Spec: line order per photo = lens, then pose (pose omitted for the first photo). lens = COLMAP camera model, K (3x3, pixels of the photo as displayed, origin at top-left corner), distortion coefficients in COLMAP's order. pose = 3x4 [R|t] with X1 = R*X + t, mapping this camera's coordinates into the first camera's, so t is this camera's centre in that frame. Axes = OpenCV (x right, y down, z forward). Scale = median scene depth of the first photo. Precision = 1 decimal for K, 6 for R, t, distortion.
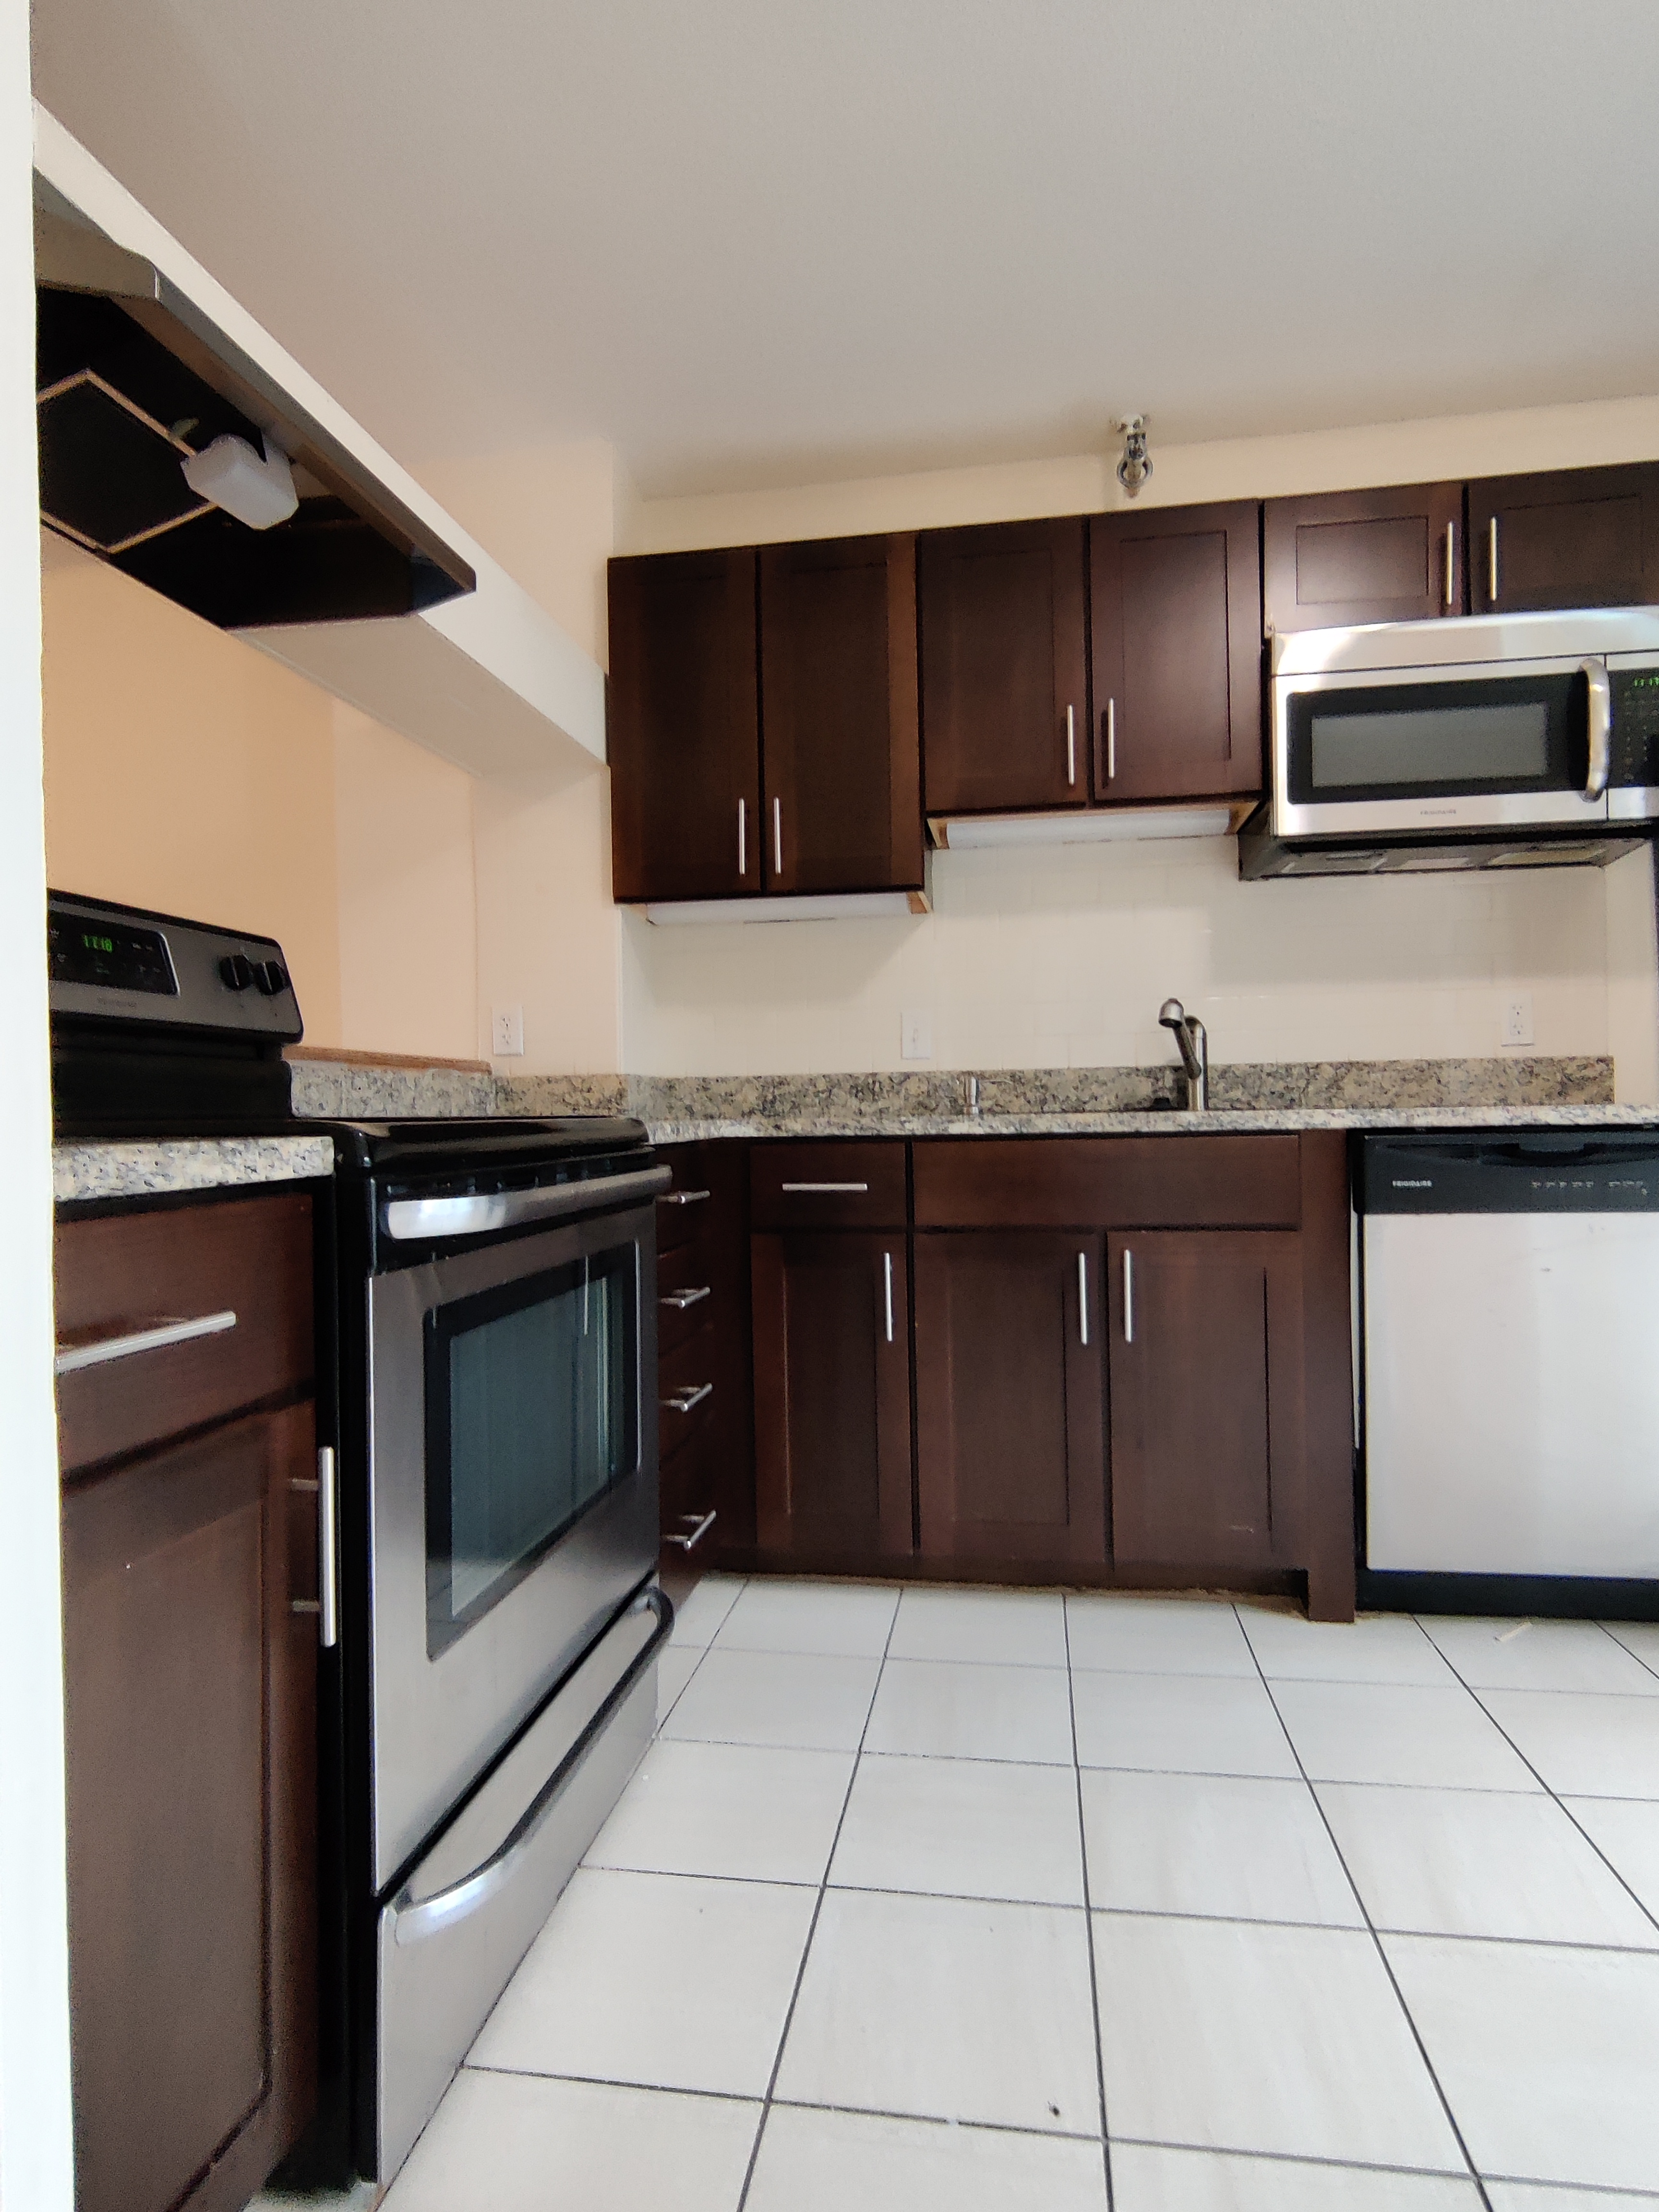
lens RADIAL K [[1193.5, 0, 831.9], [0, 1193.5, 1111.0], [0, 0, 1]] dist [-0.001016, -0.000506]
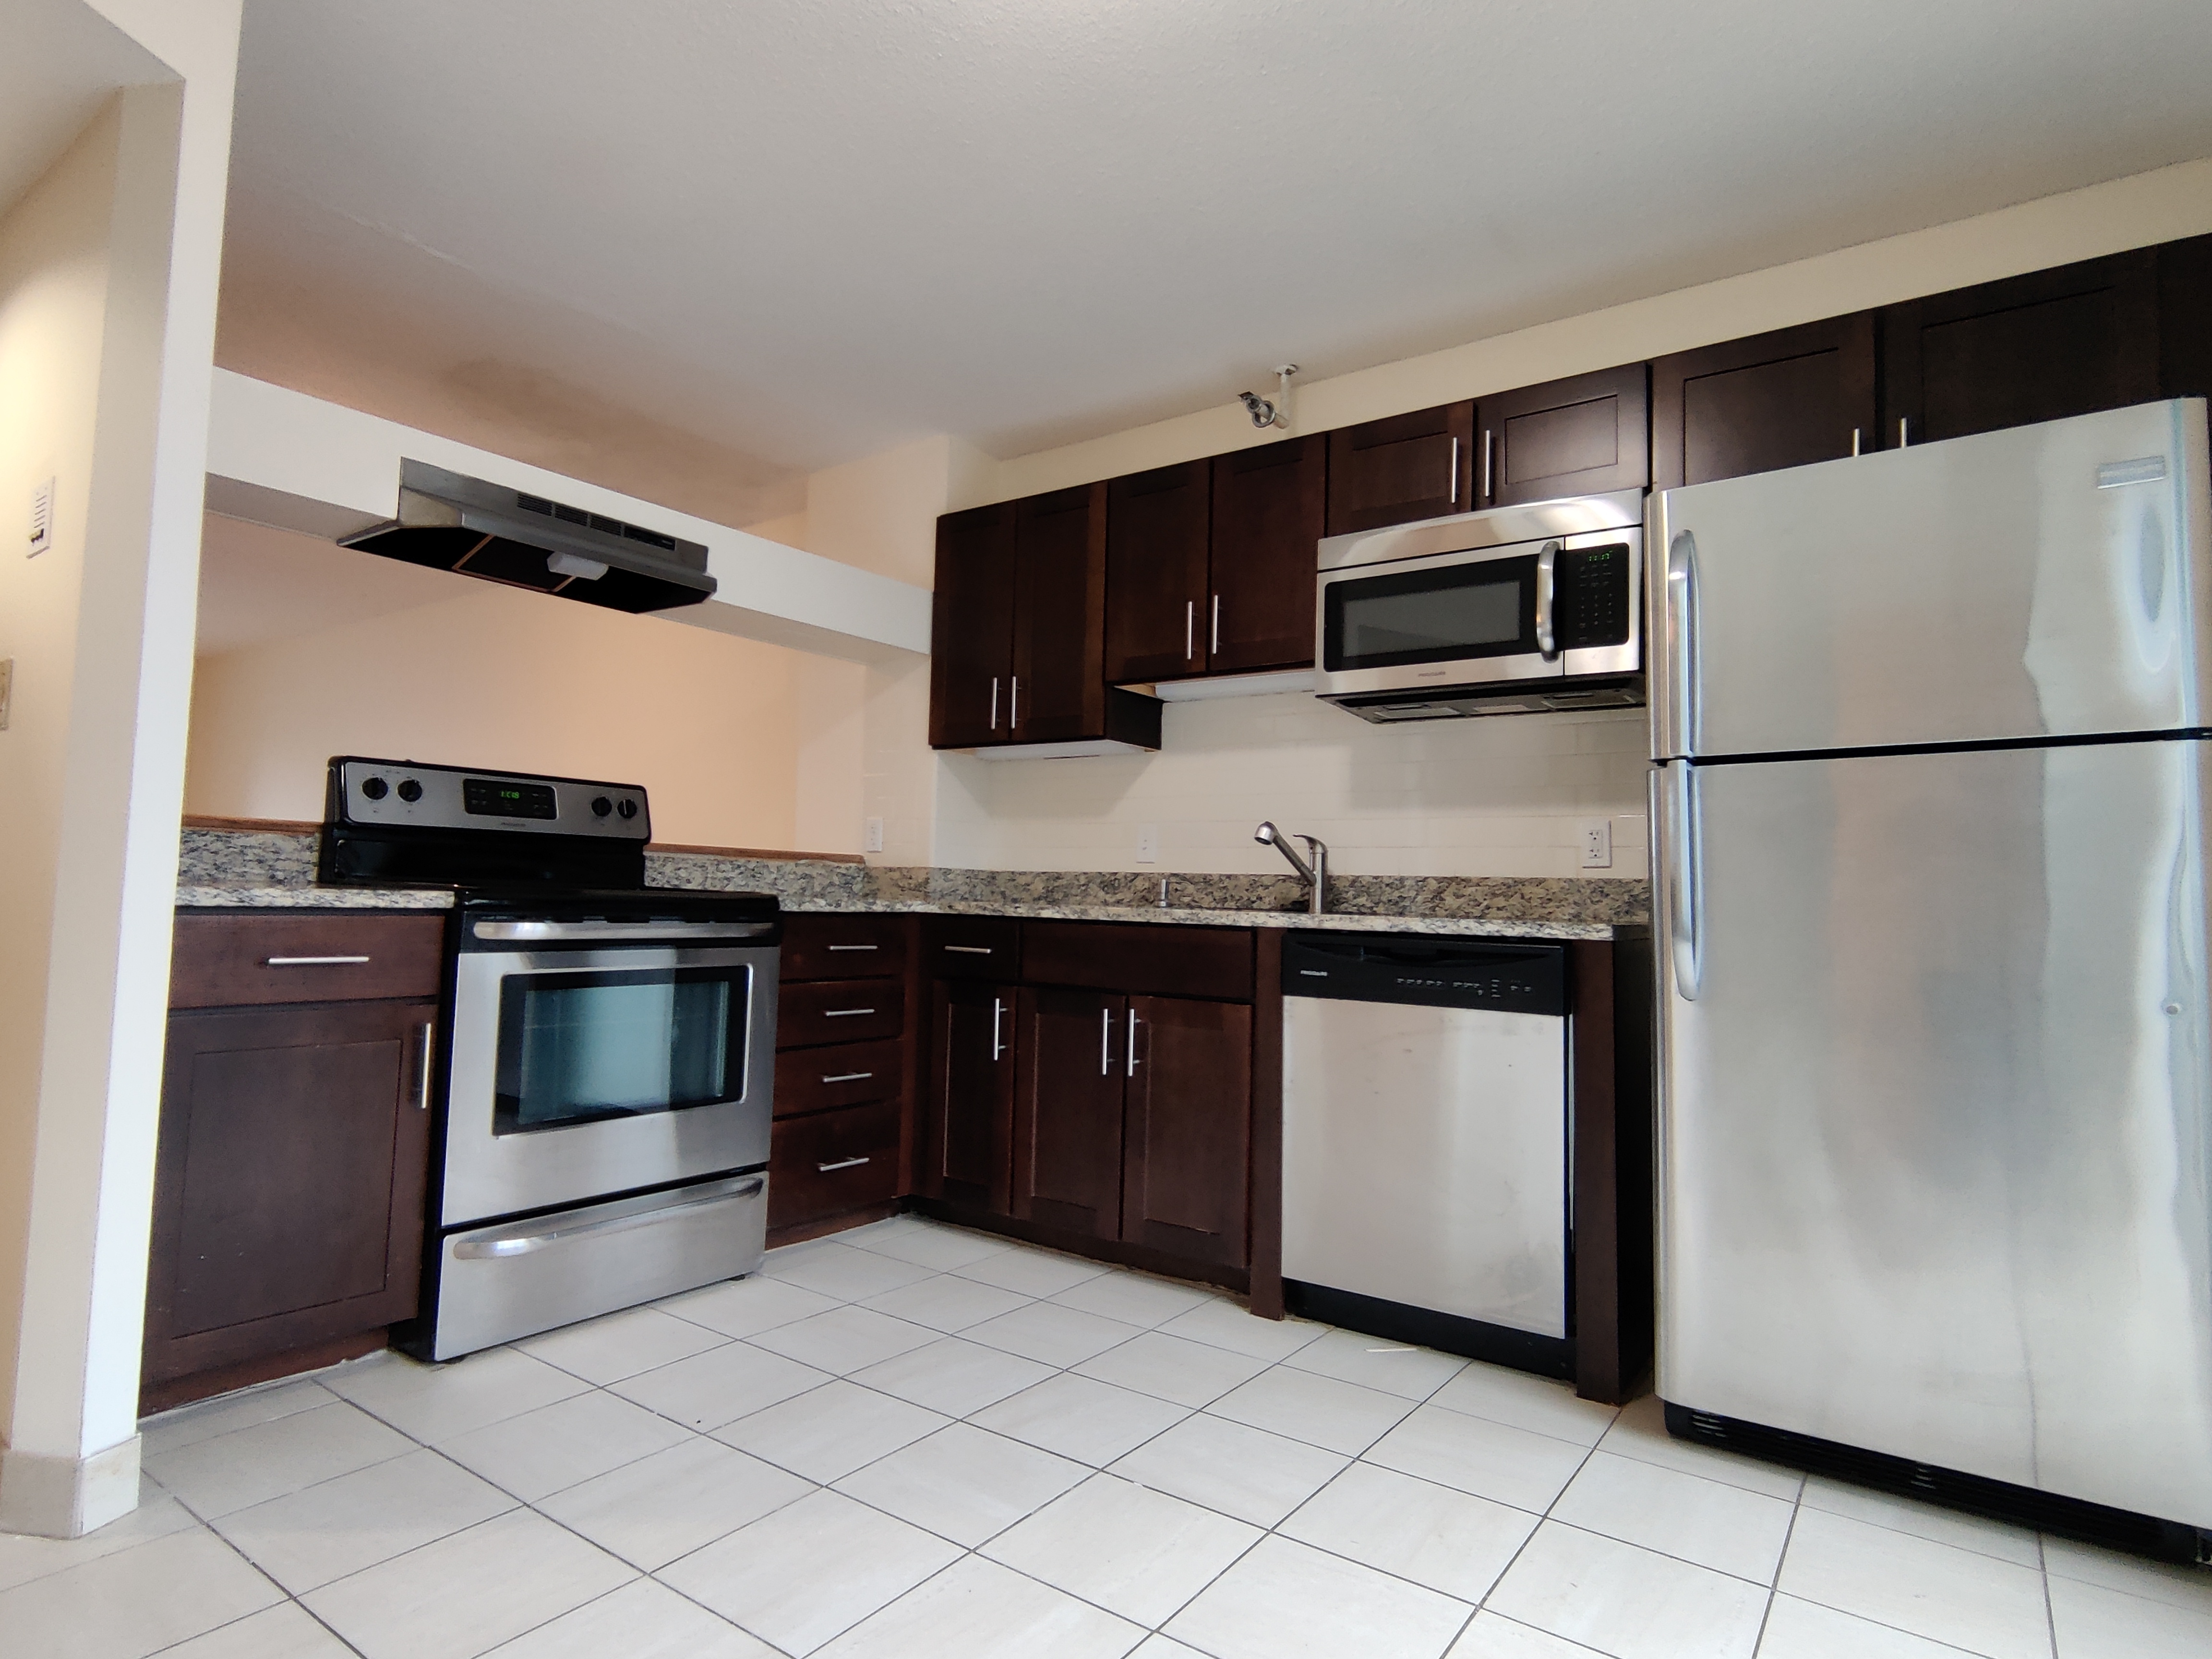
lens RADIAL K [[1193.5, 0, 1113.8], [0, 1193.5, 829.7], [0, 0, 1]] dist [-0.001016, -0.000506]
pose [[0.895066, 0.018319, -0.445557, 0.698460], [-0.044497, 0.997838, -0.048362, -0.017193], [0.443708, 0.063113, 0.893946, -0.200567]]
